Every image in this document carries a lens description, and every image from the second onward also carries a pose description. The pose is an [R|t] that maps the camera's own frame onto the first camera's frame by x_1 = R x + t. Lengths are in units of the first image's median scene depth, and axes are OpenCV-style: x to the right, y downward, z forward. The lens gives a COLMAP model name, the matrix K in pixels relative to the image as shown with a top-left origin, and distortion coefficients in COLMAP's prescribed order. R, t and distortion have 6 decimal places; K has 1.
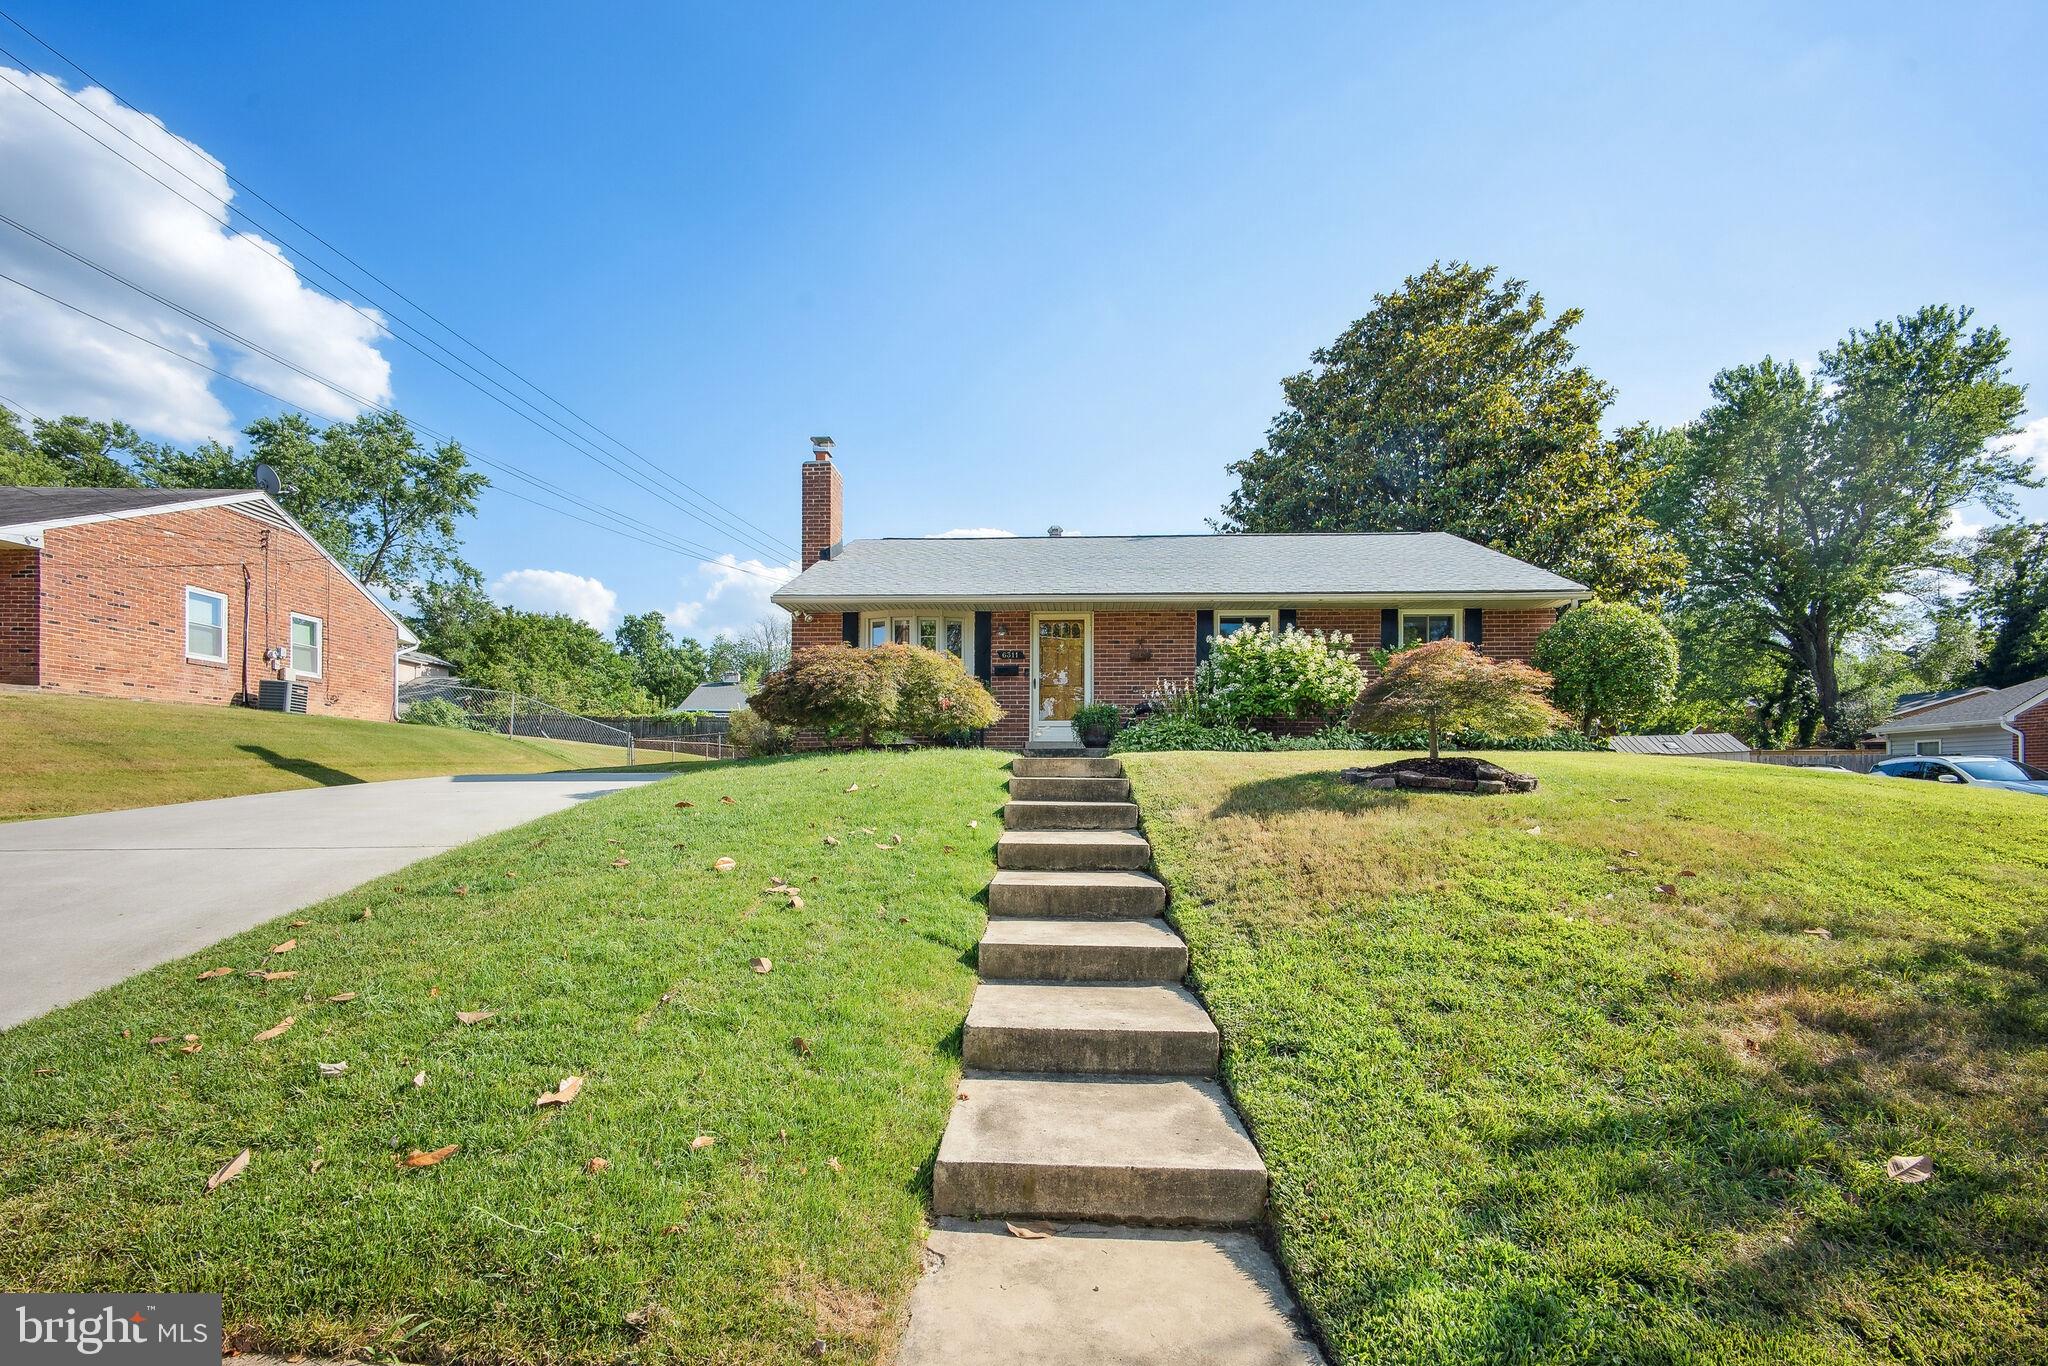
lens RADIAL K [[912.8, 0, 1006.8], [0, 912.8, 760.4], [0, 0, 1]] dist [-0.001859, -0.000368]
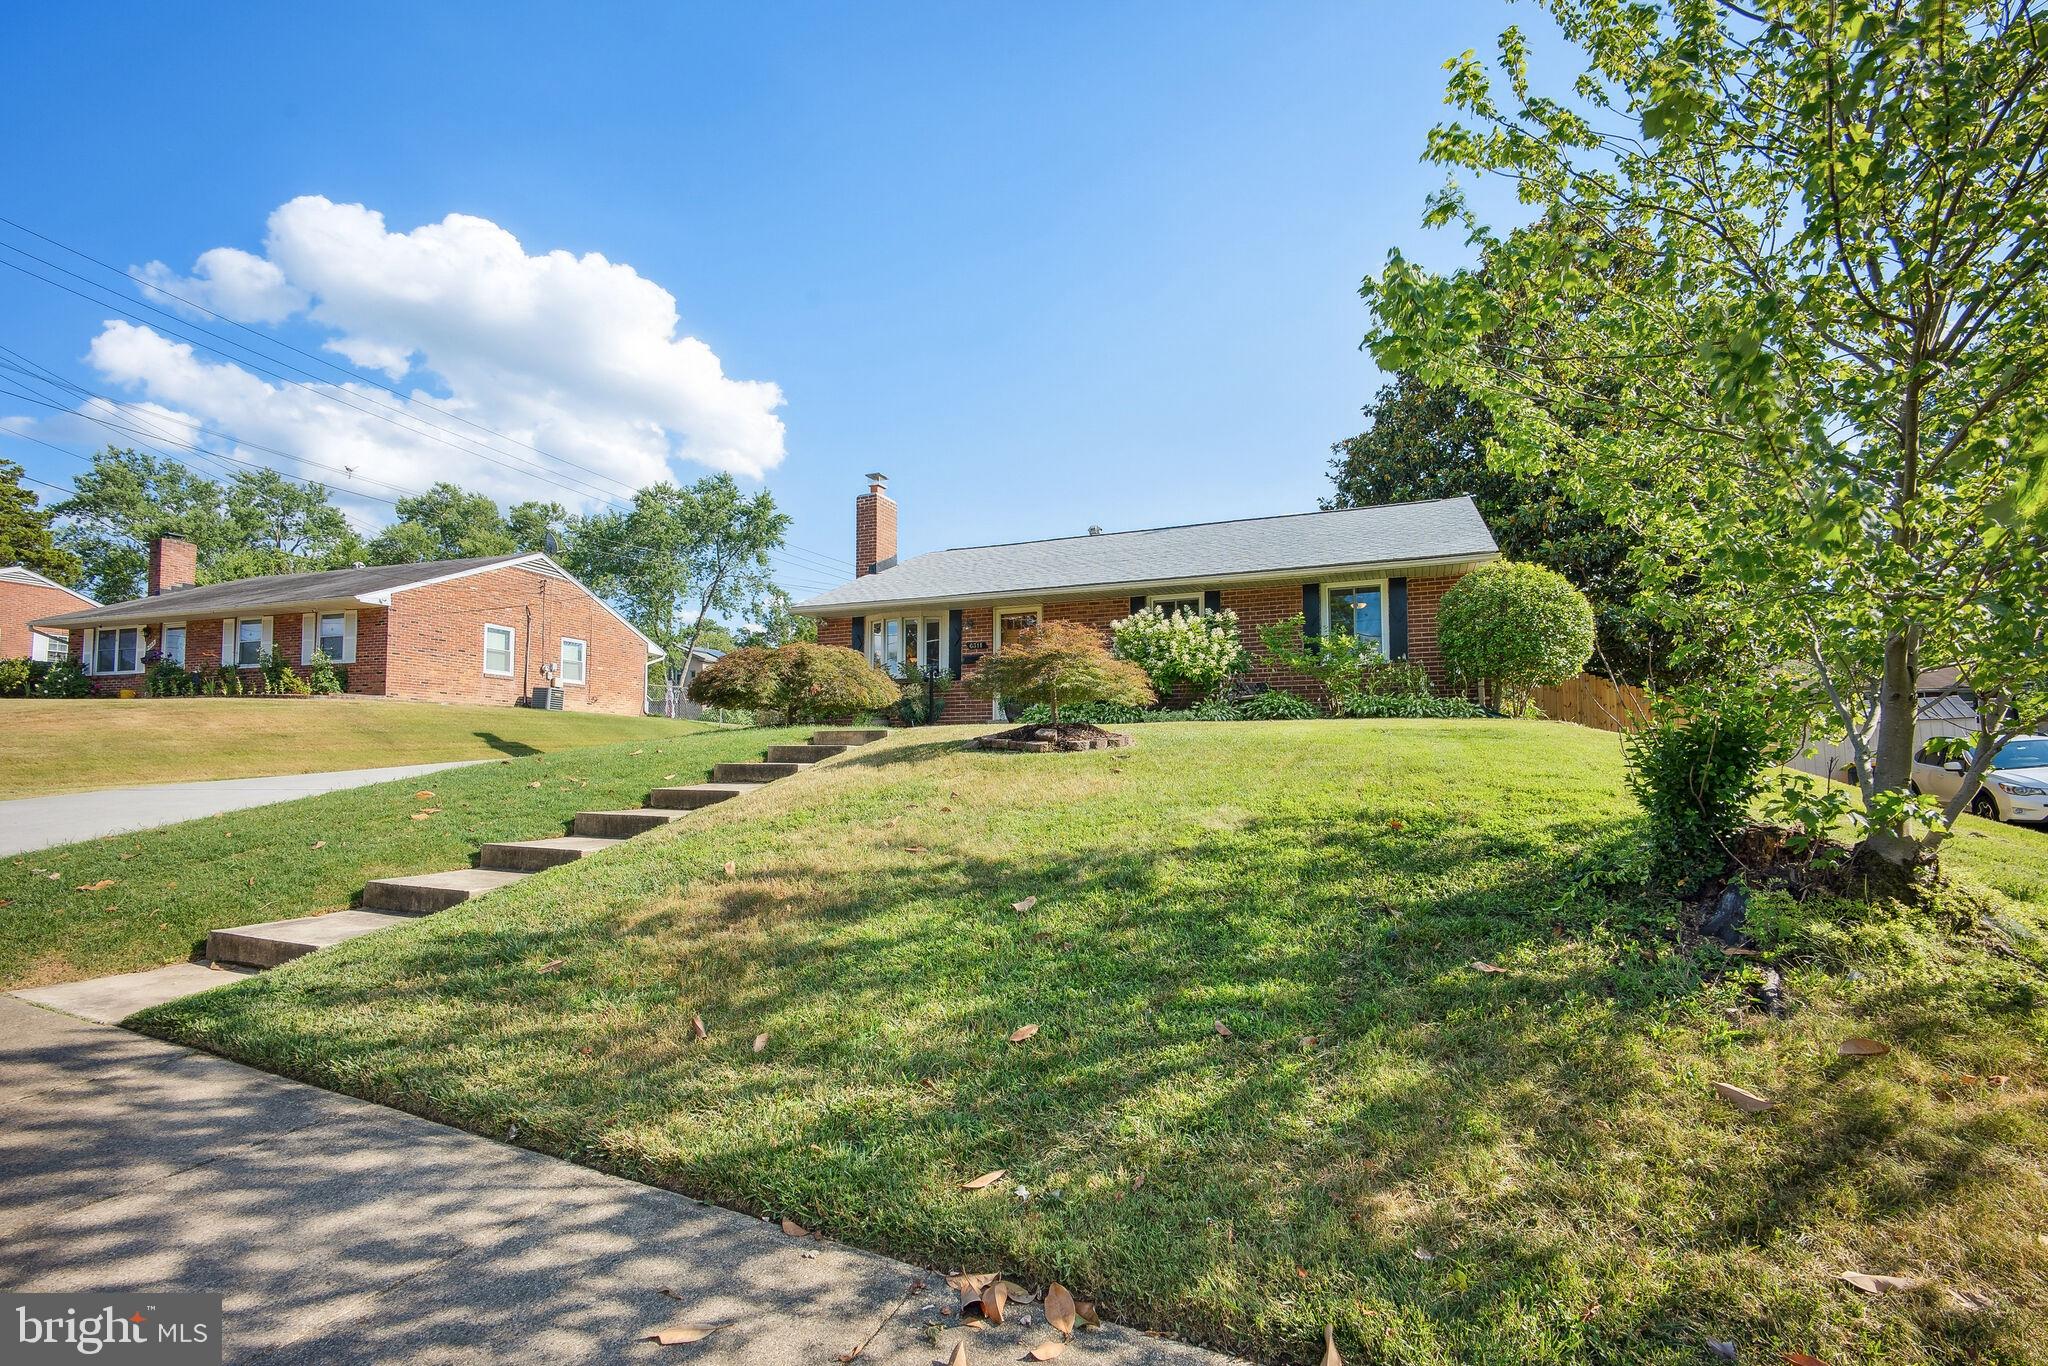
lens RADIAL K [[912.8, 0, 1043.6], [0, 912.8, 687.0], [0, 0, 1]] dist [-0.001859, -0.000368]
pose [[0.940368, -0.031168, -0.338727, 0.363726], [0.008076, 0.997558, -0.069369, 0.013677], [0.340062, 0.062497, 0.938324, -0.040778]]
